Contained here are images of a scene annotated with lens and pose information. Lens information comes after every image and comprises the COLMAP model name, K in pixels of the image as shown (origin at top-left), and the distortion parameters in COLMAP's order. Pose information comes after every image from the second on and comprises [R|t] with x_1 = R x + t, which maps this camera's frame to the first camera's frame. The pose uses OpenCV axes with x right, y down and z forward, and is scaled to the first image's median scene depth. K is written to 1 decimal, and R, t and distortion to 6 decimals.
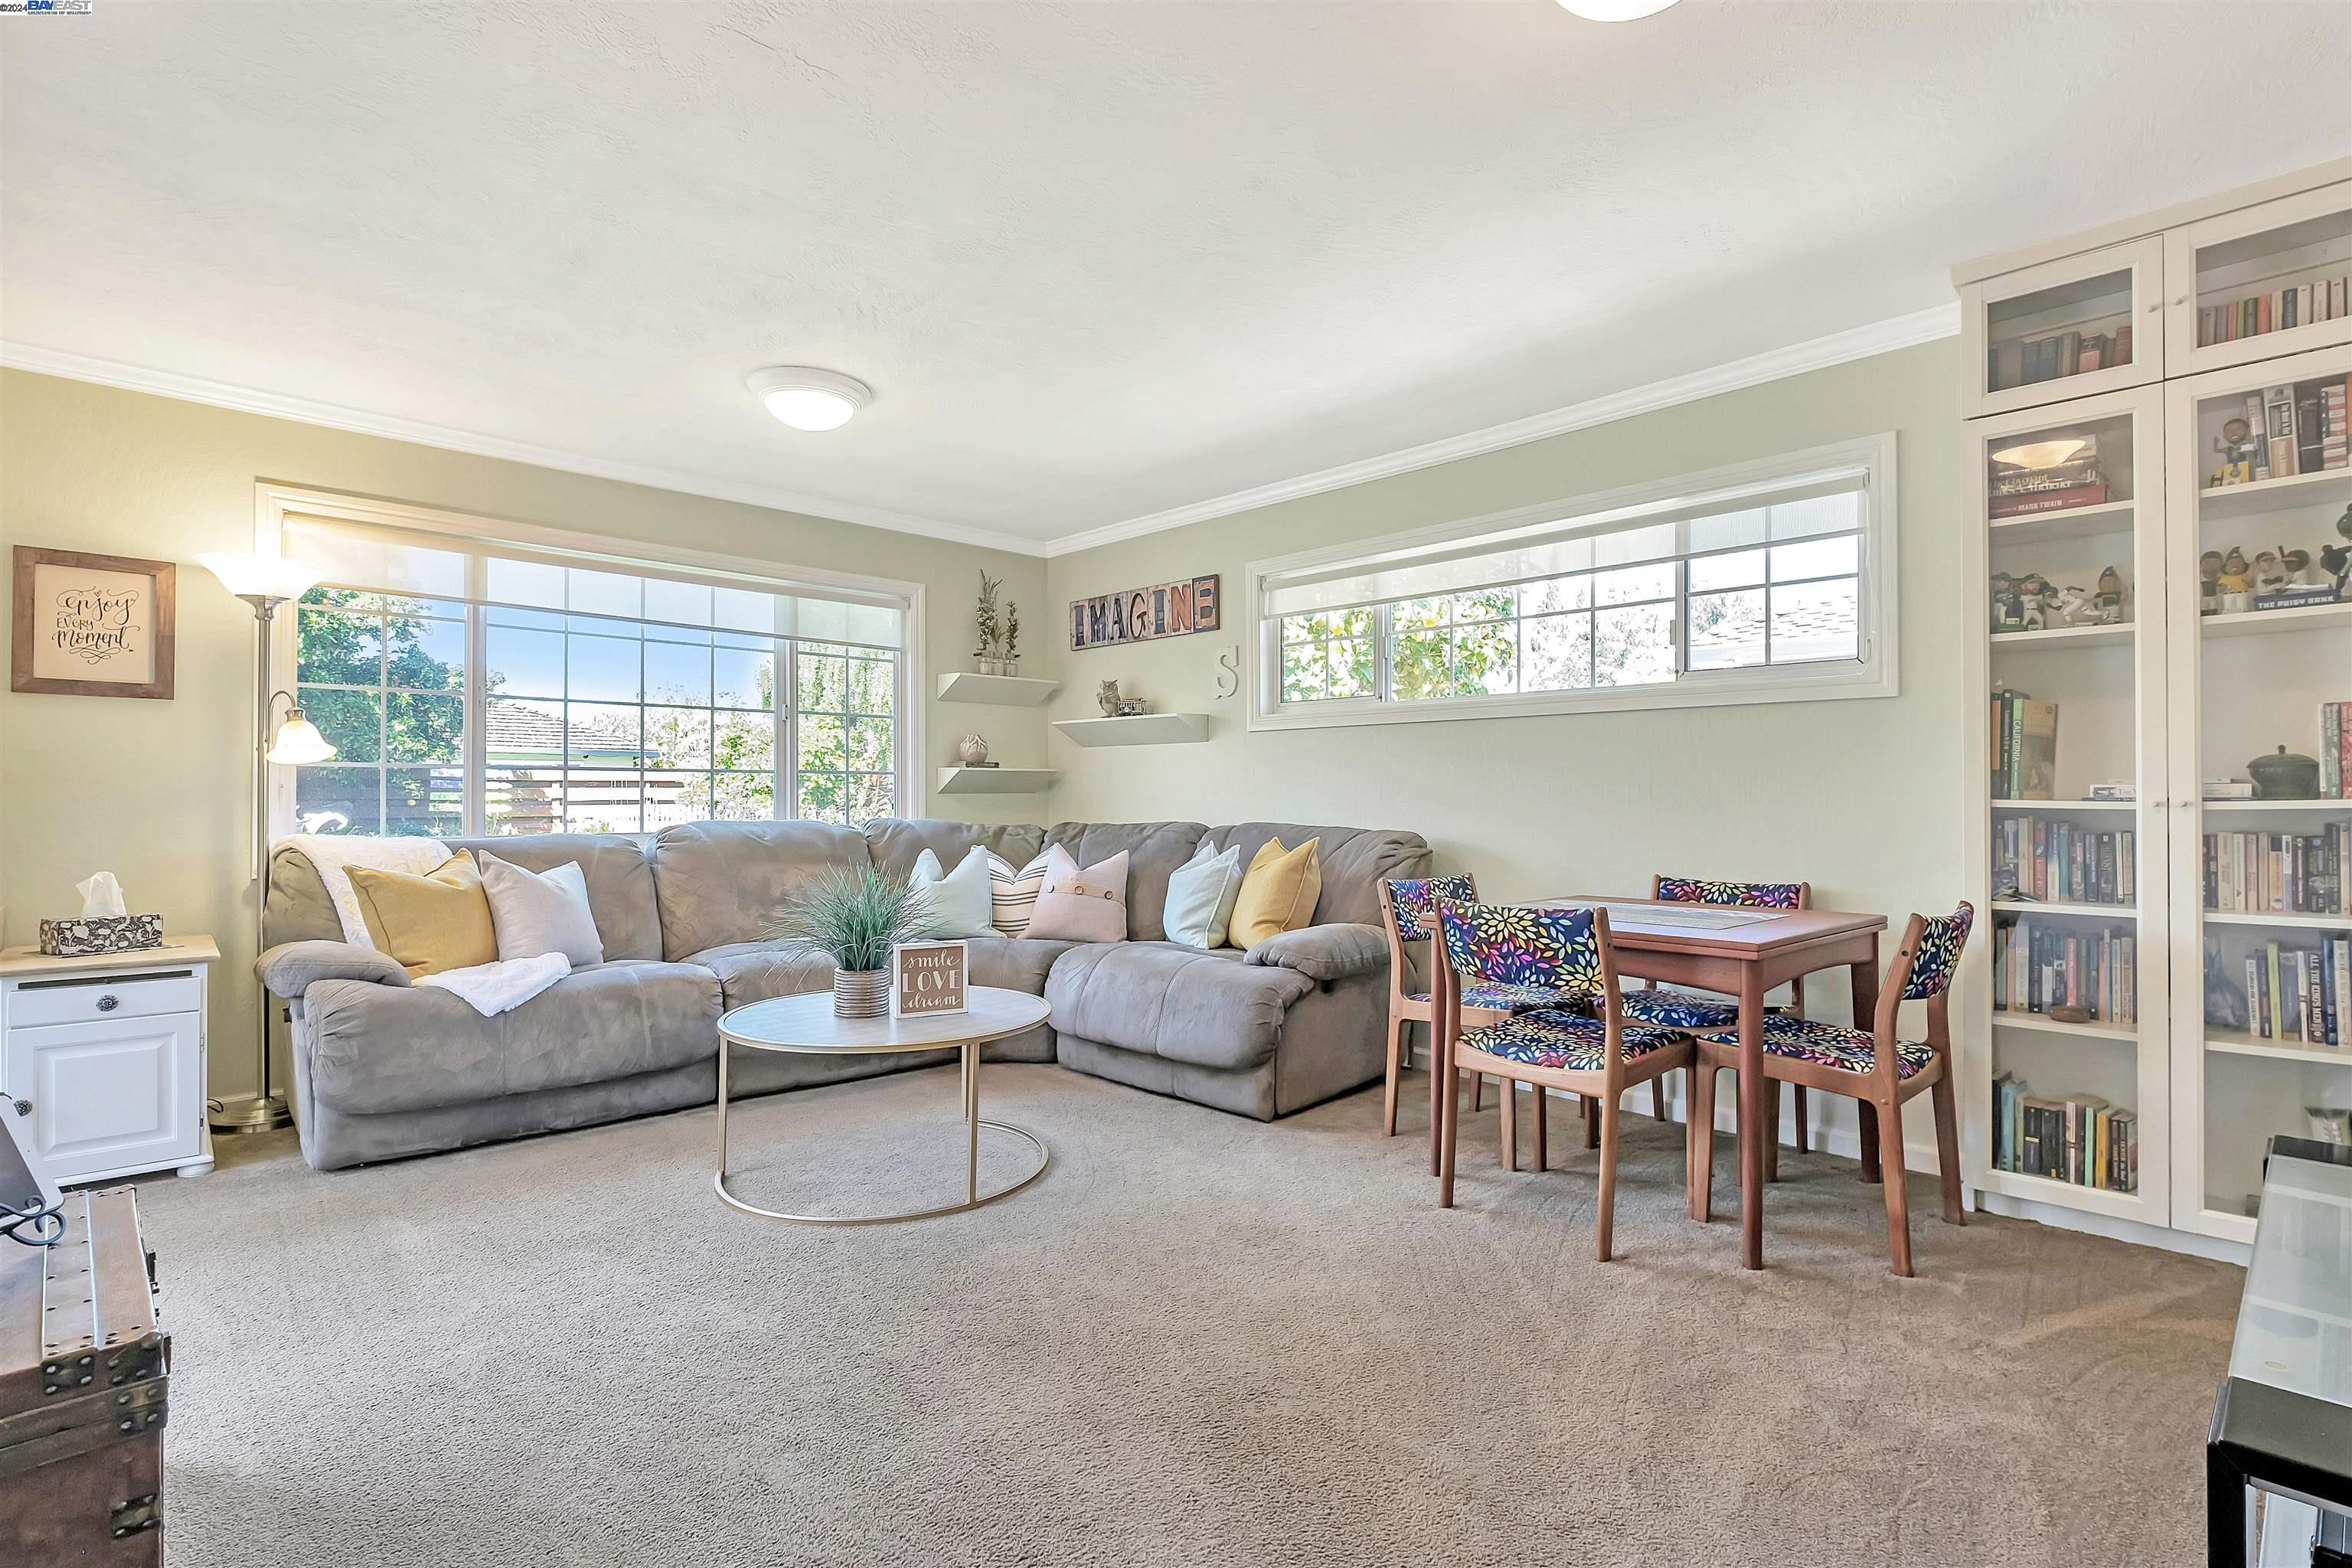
lens RADIAL K [[1090.3, 0, 1216.6], [0, 1090.3, 793.0], [0, 0, 1]] dist [0.010787, -0.007902]
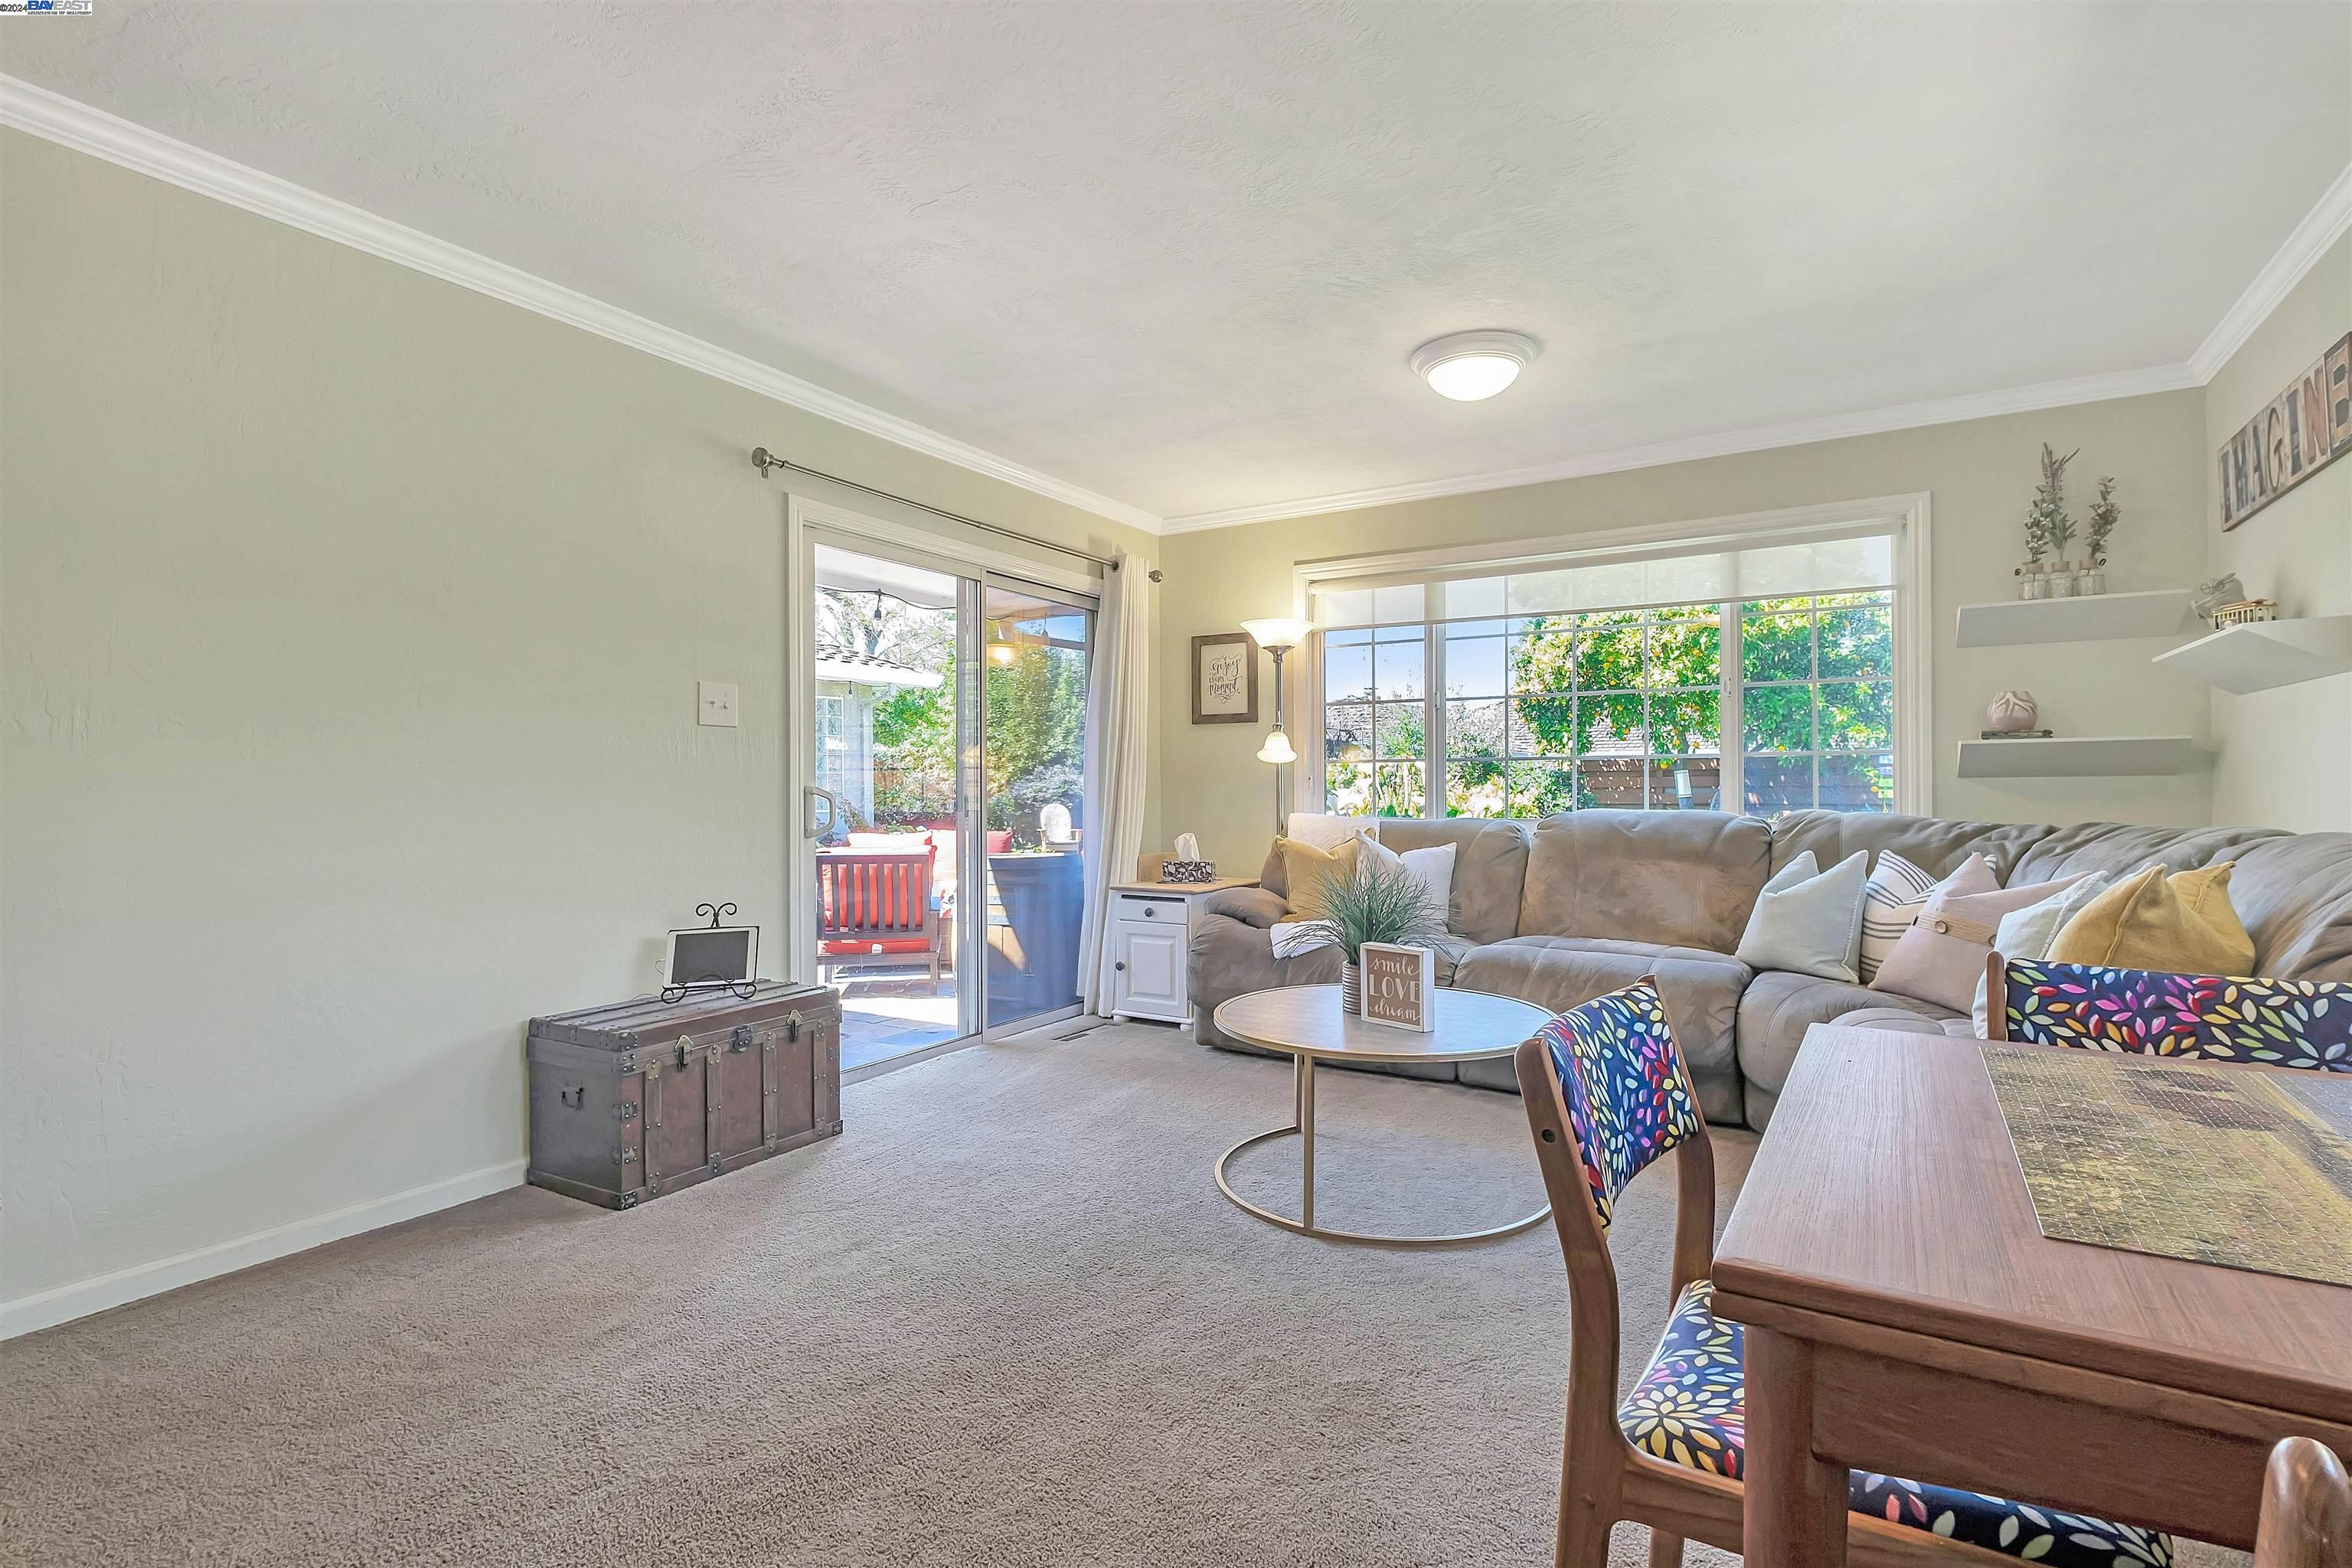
lens RADIAL K [[1090.3, 0, 1166.8], [0, 1090.3, 788.0], [0, 0, 1]] dist [0.010787, -0.007902]
pose [[0.262772, -0.001061, -0.964857, 0.393610], [0.008455, 0.999964, 0.001203, 0.002483], [0.964821, -0.008474, 0.262771, 0.406761]]
